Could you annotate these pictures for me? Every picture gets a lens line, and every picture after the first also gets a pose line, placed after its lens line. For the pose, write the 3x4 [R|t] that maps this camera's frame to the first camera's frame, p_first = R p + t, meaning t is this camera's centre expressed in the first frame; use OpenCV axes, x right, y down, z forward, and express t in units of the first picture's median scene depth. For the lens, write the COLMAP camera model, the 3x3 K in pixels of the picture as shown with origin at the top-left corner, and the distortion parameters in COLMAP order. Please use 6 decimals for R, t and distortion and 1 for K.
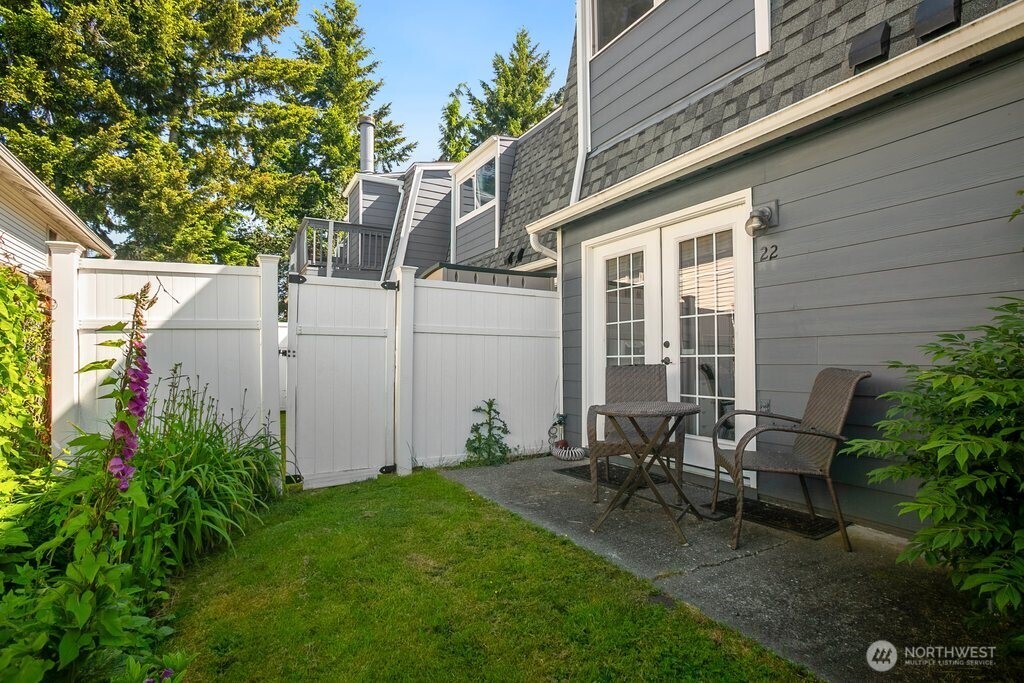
lens RADIAL K [[487.8, 0, 514.9], [0, 487.8, 351.7], [0, 0, 1]] dist [-0.048739, 0.000400]
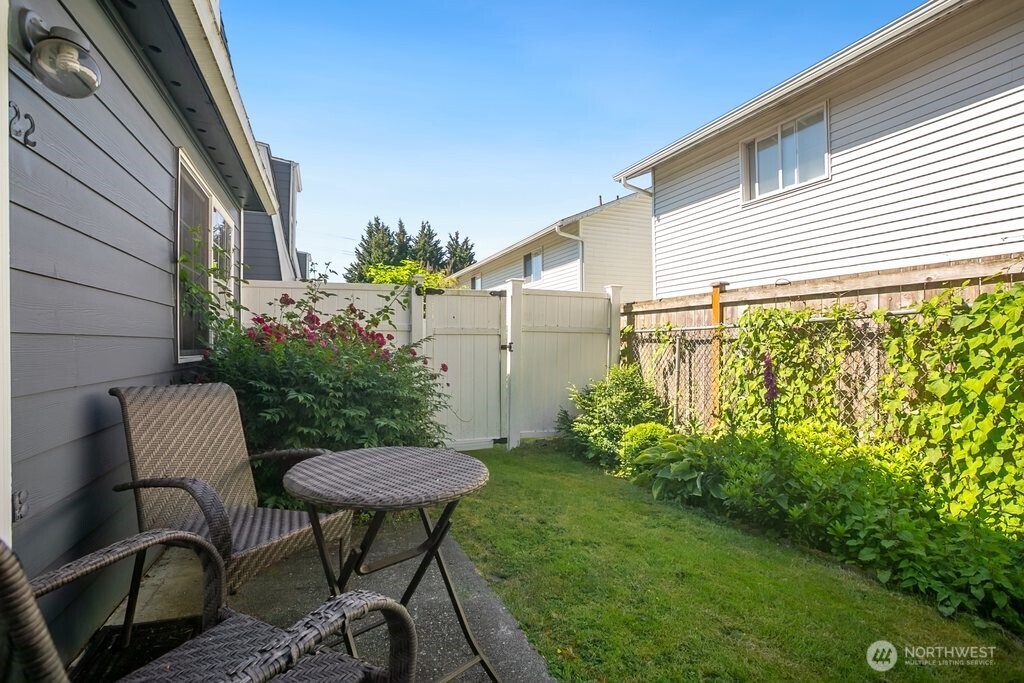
lens RADIAL K [[501.6, 0, 512.0], [0, 501.6, 341.5], [0, 0, 1]] dist [-0.069030, 0.025905]
pose [[-0.986791, -0.002495, 0.161979, 0.050002], [-0.006636, 0.999665, -0.025029, -0.010487], [-0.161863, -0.025773, -0.986477, 1.299532]]
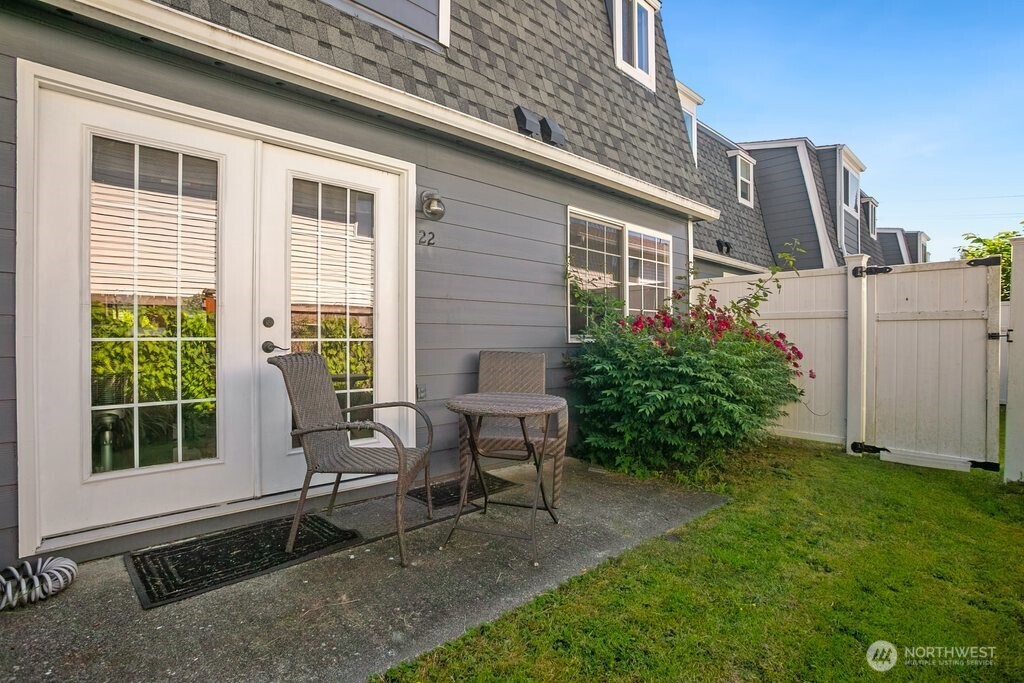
lens RADIAL K [[501.6, 0, 512.0], [0, 501.6, 341.5], [0, 0, 1]] dist [-0.069030, 0.025905]
pose [[-0.215960, -0.011557, 0.976334, -0.519013], [-0.023328, 0.999706, 0.006673, -0.000580], [-0.976123, -0.021335, -0.216166, 1.018923]]
